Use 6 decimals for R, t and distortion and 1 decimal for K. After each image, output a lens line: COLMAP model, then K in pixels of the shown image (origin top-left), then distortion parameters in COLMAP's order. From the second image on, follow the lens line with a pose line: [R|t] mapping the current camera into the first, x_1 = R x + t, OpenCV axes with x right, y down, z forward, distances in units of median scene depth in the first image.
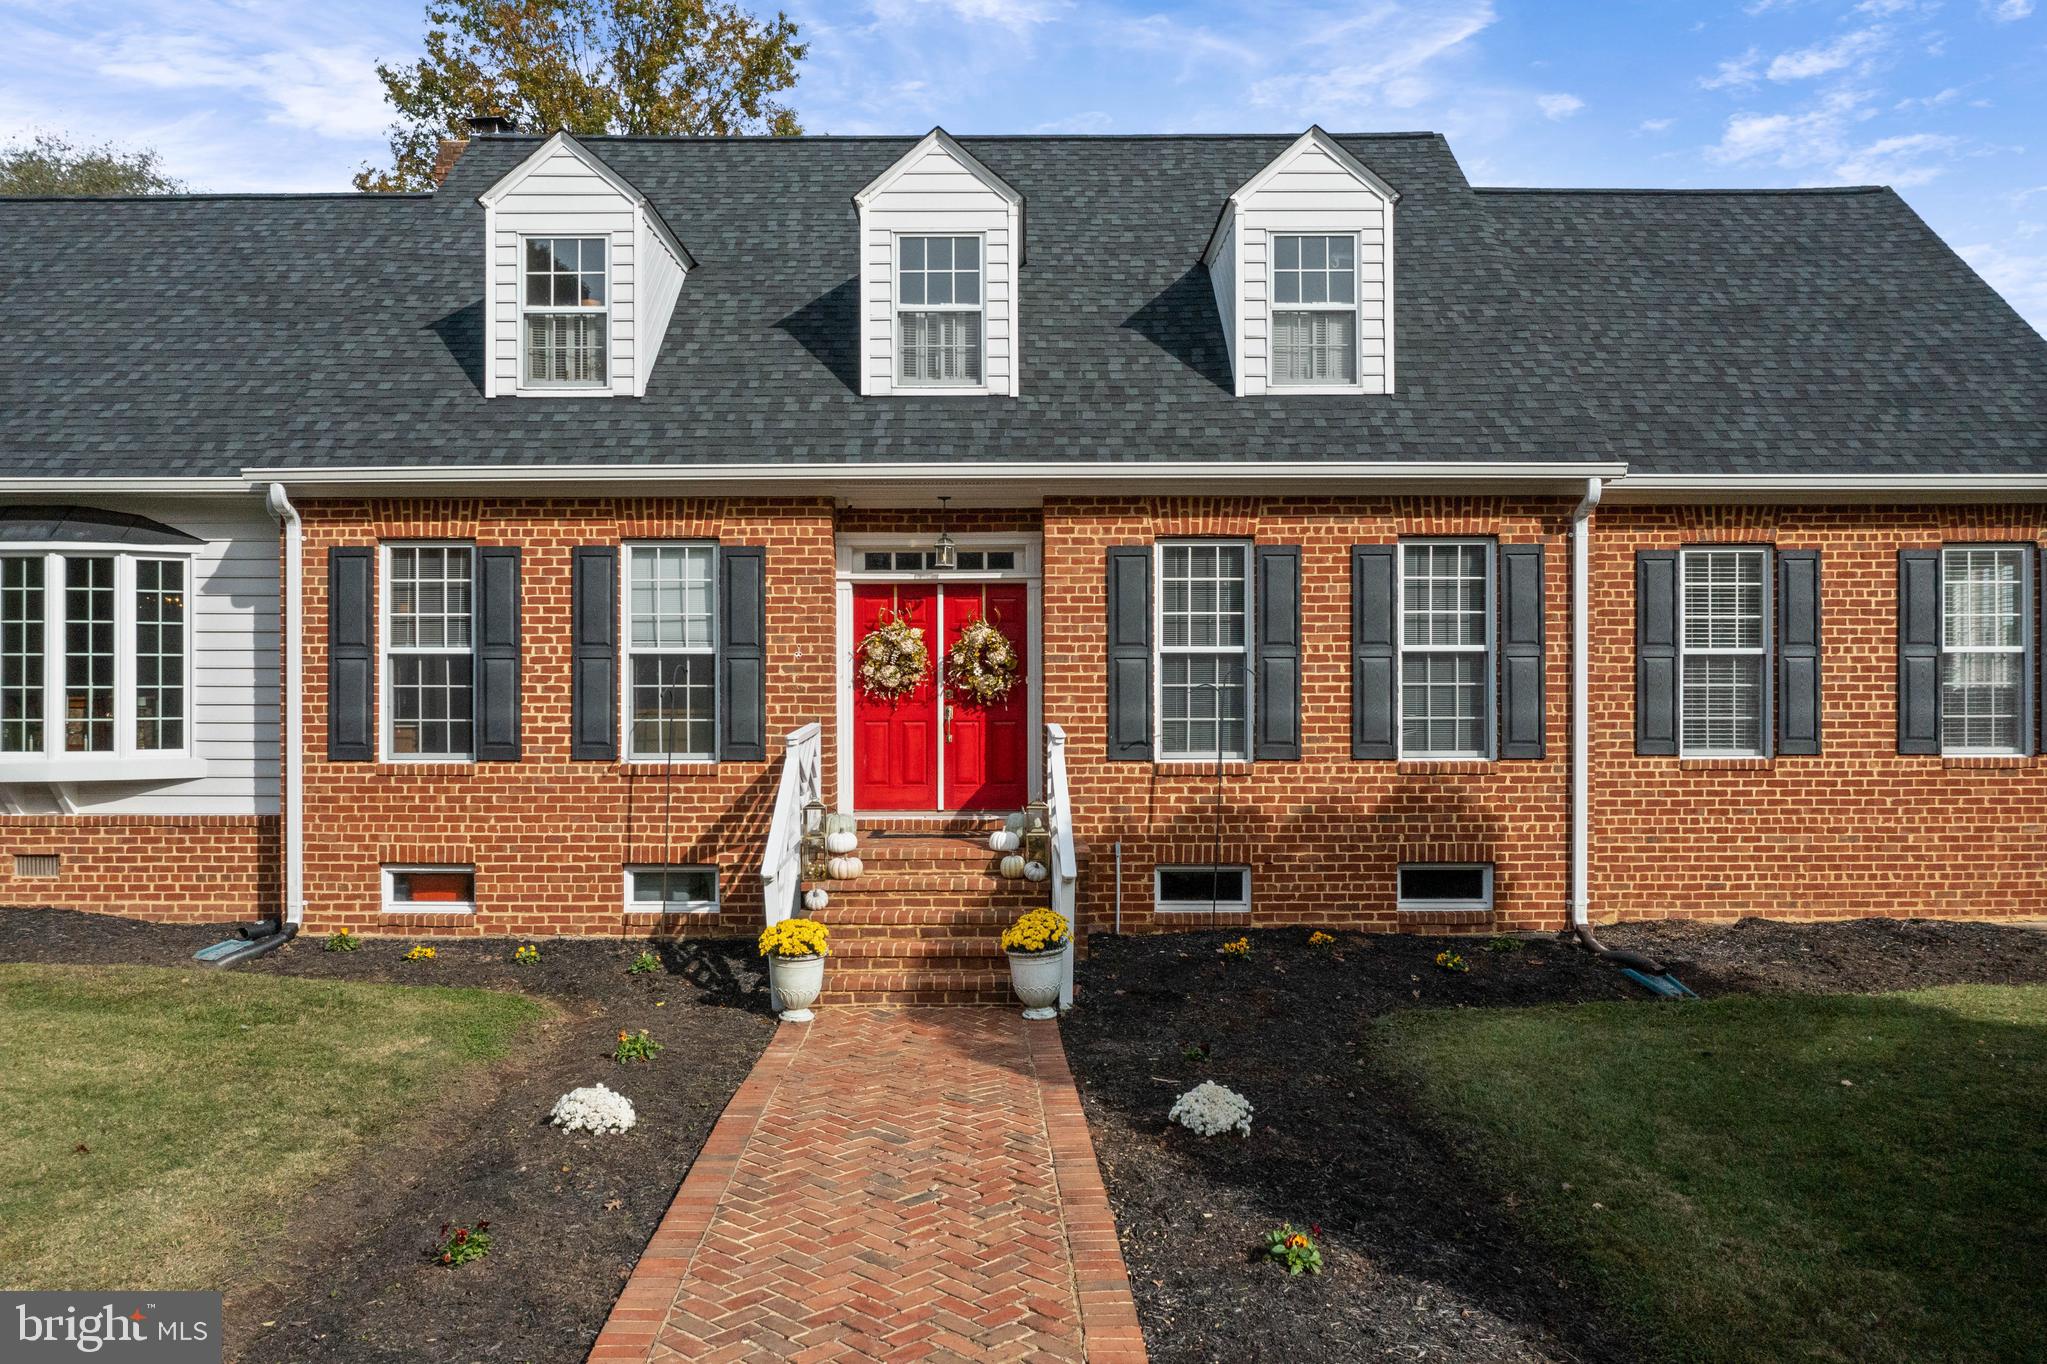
lens RADIAL K [[1634.7, 0, 1023.5], [0, 1634.7, 682.0], [0, 0, 1]] dist [-0.012945, 0.001533]
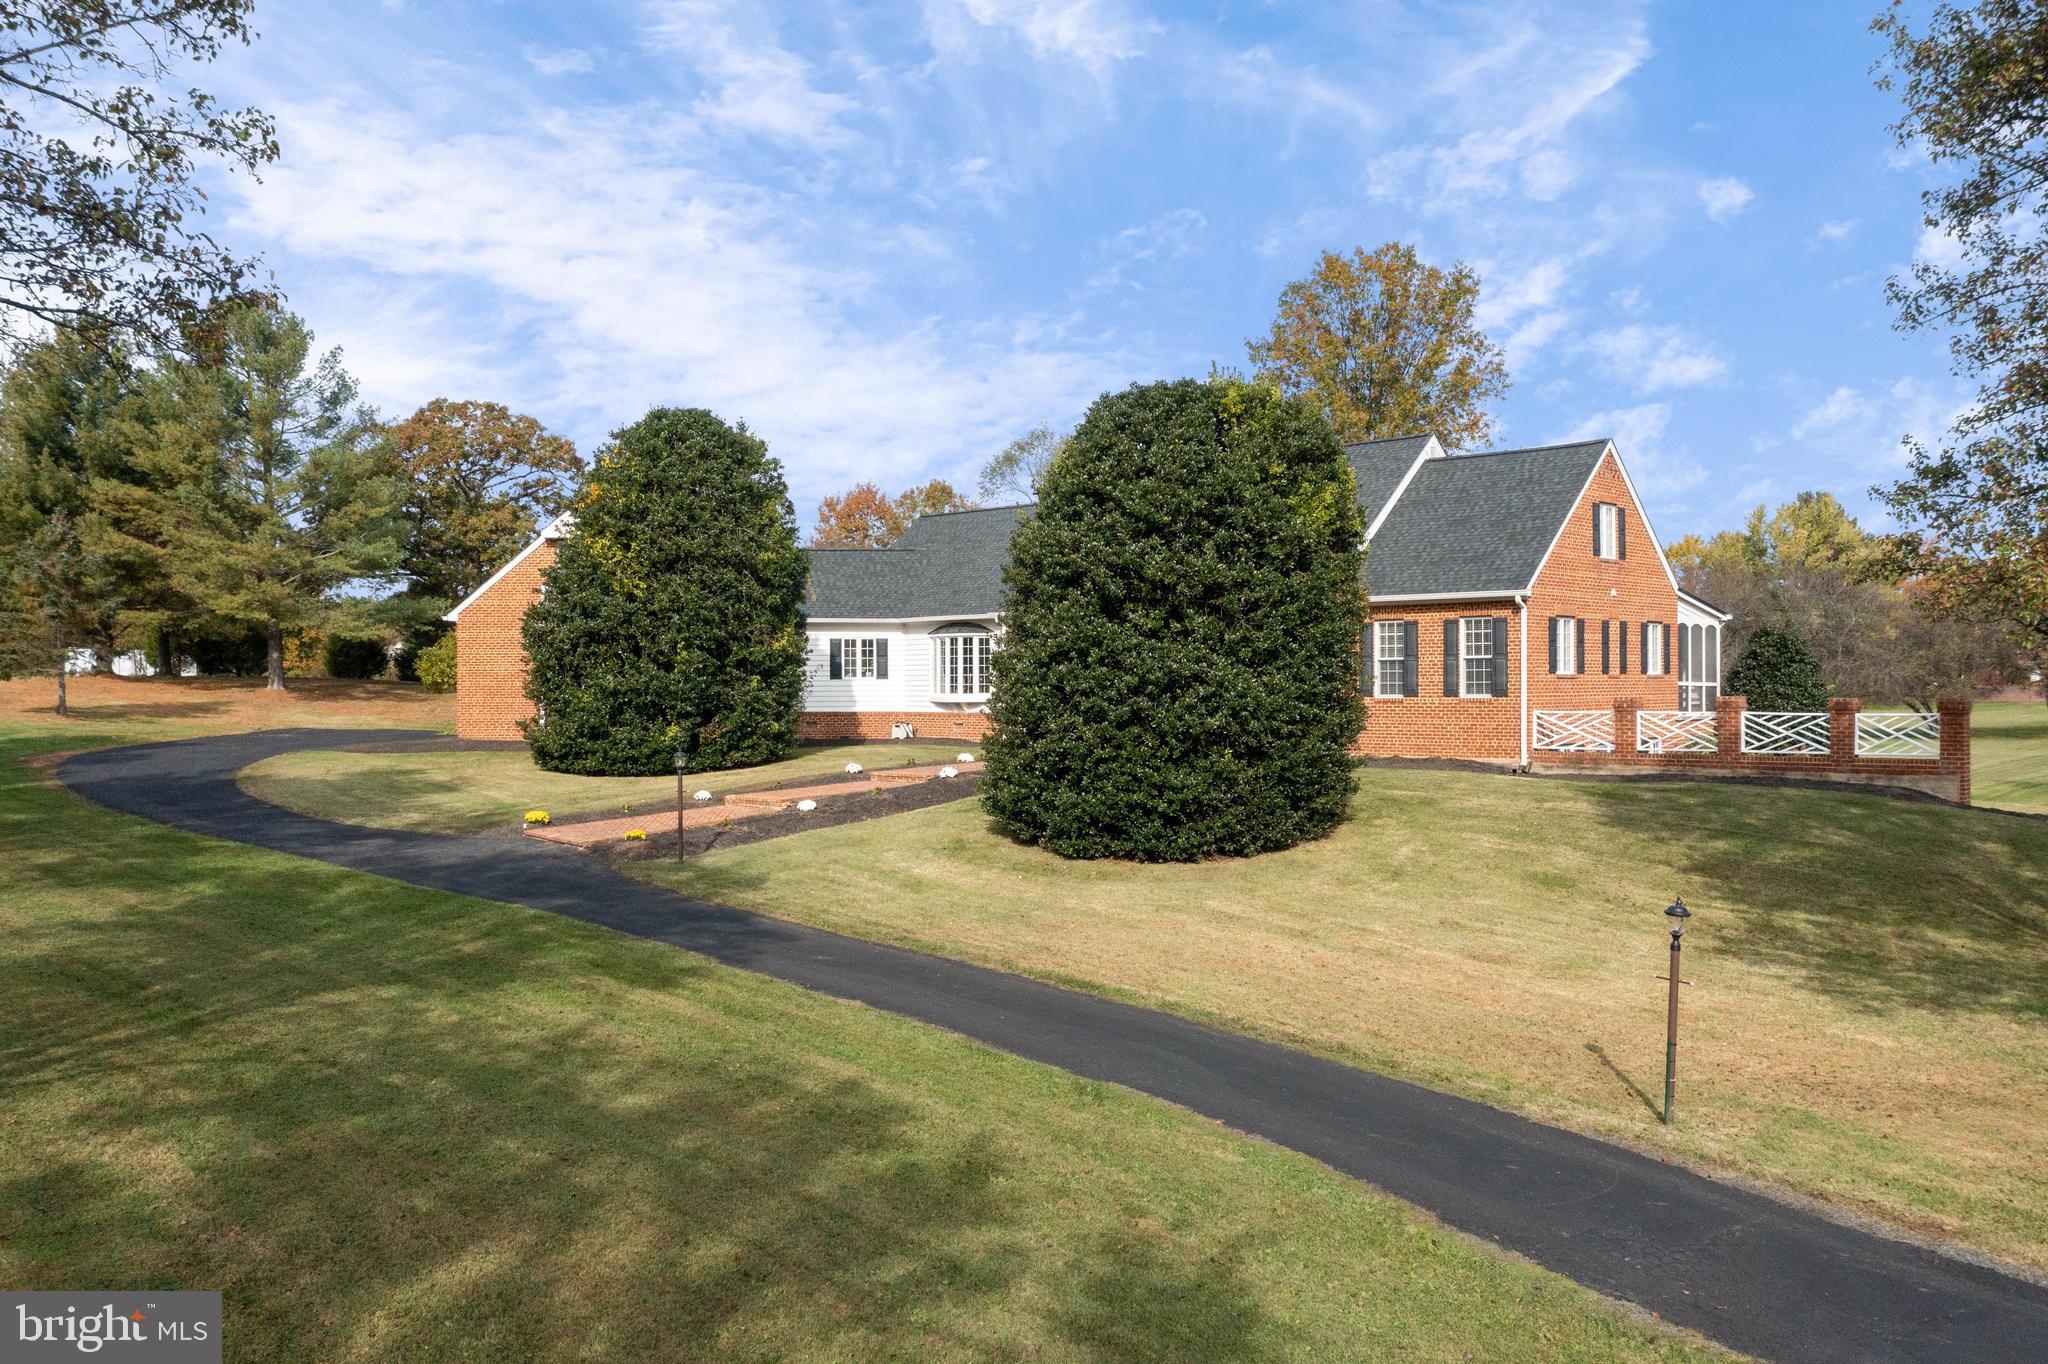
lens RADIAL K [[1635.5, 0, 1024.0], [0, 1635.5, 682.0], [0, 0, 1]] dist [-0.012945, 0.001533]
pose [[-0.013882, 0.014334, -0.999801, 2.802524], [-0.010903, 0.999836, 0.014485, -0.009523], [0.999844, 0.011102, -0.013723, 0.312334]]
